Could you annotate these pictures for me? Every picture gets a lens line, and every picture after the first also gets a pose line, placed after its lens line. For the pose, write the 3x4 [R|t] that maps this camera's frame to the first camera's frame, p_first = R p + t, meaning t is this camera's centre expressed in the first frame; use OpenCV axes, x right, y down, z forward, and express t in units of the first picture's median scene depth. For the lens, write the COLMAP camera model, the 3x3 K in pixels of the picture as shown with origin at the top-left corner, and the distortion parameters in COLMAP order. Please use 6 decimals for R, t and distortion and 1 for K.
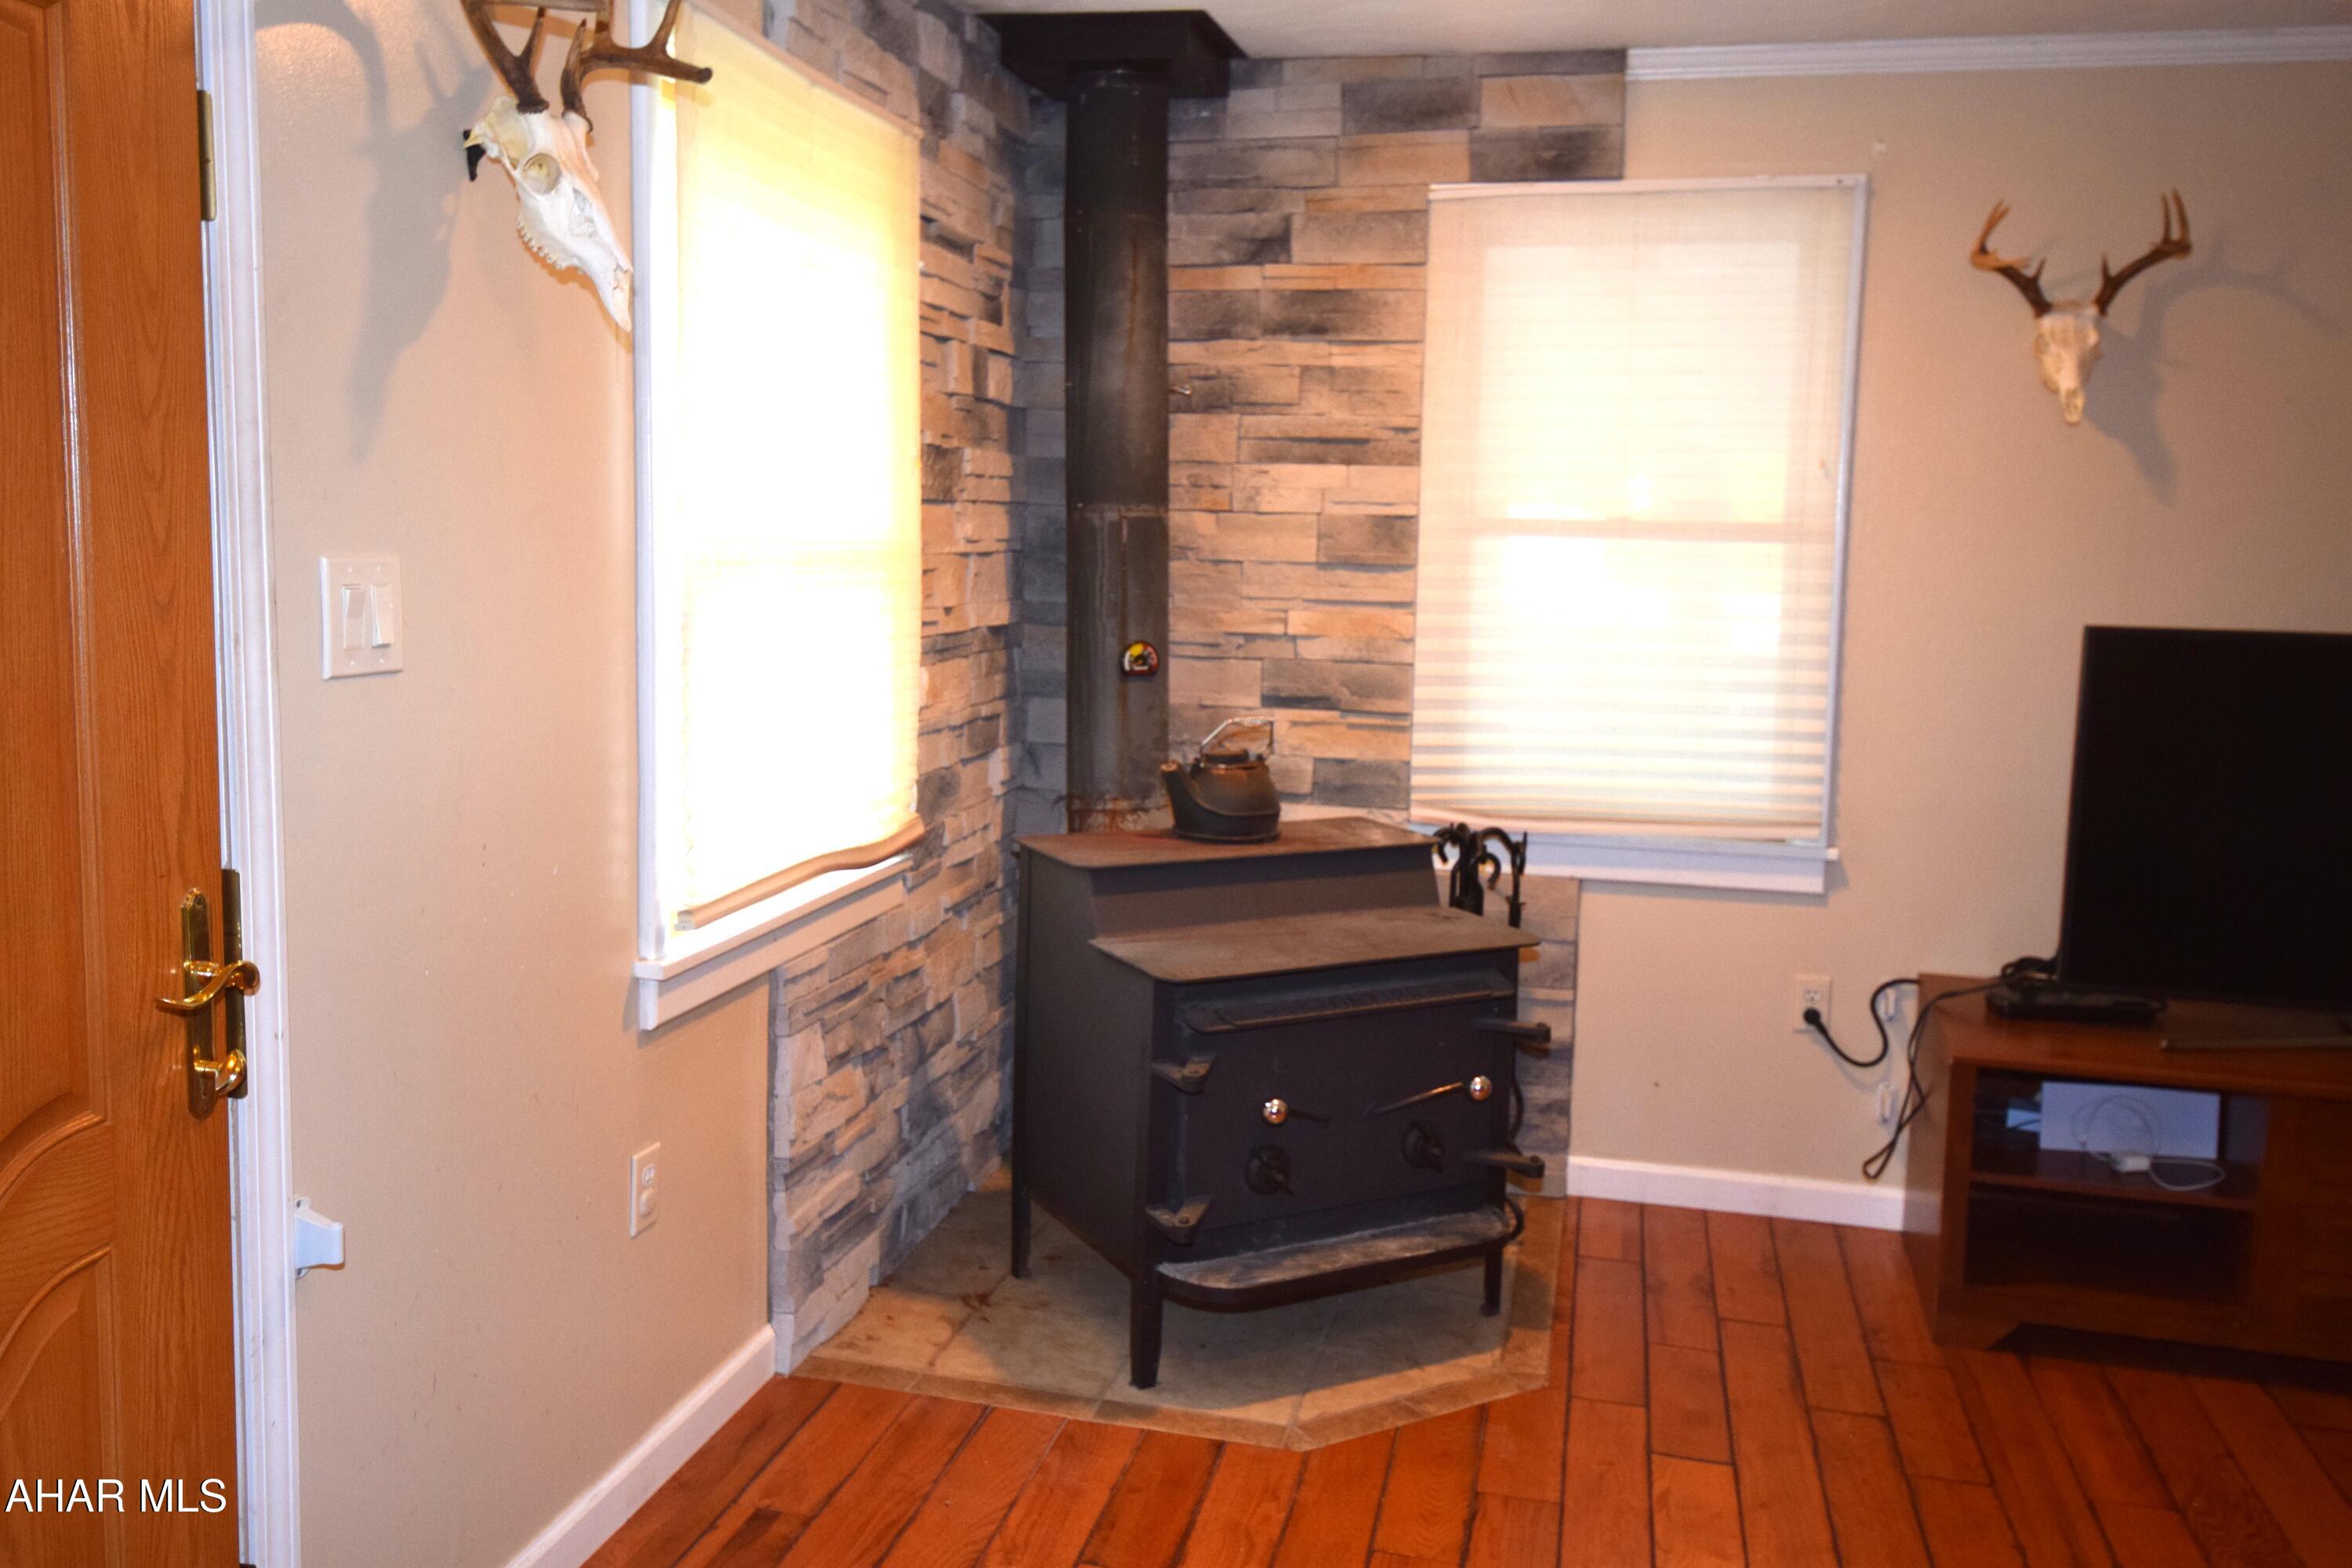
lens RADIAL K [[1917.8, 0, 1179.1], [0, 1917.8, 766.4], [0, 0, 1]] dist [0.011185, 0.000010]
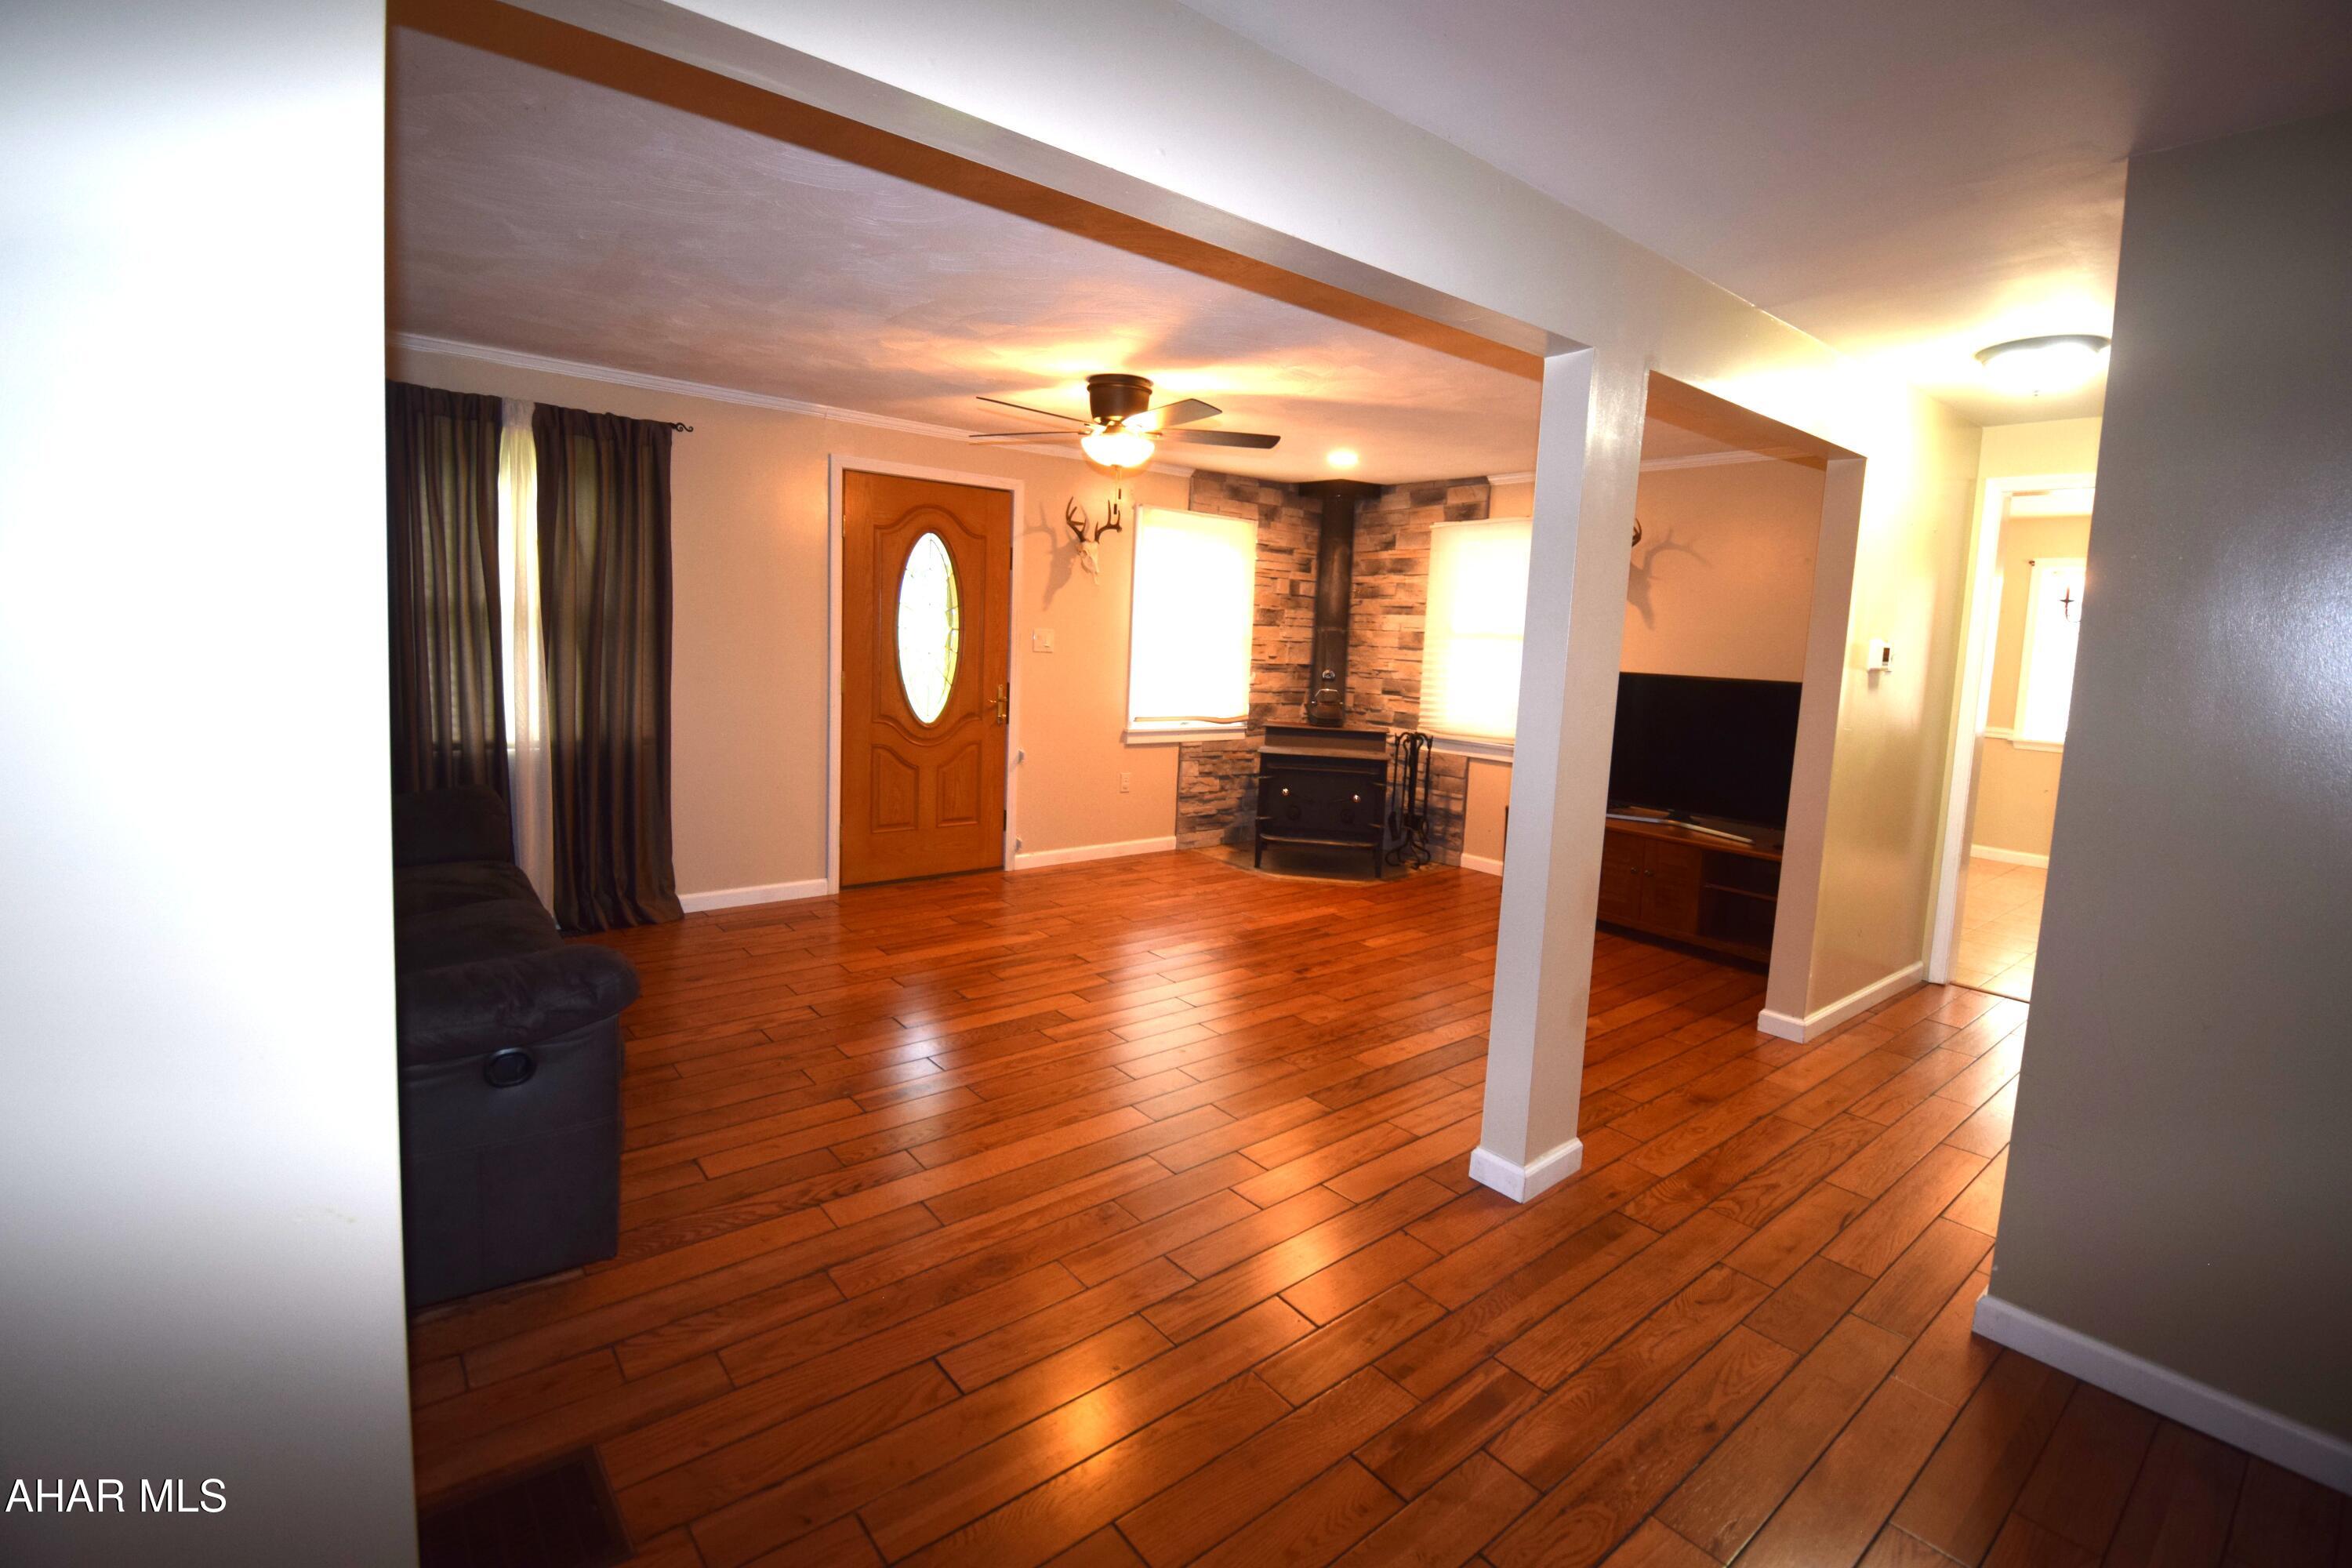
lens RADIAL K [[1069.4, 0, 1178.6], [0, 1069.4, 792.6], [0, 0, 1]] dist [0.001339, 0.000025]
pose [[0.795292, 0.100999, -0.597754, 0.854681], [-0.100743, 0.994332, 0.033972, 0.103742], [0.597797, 0.033202, 0.800960, -0.577968]]
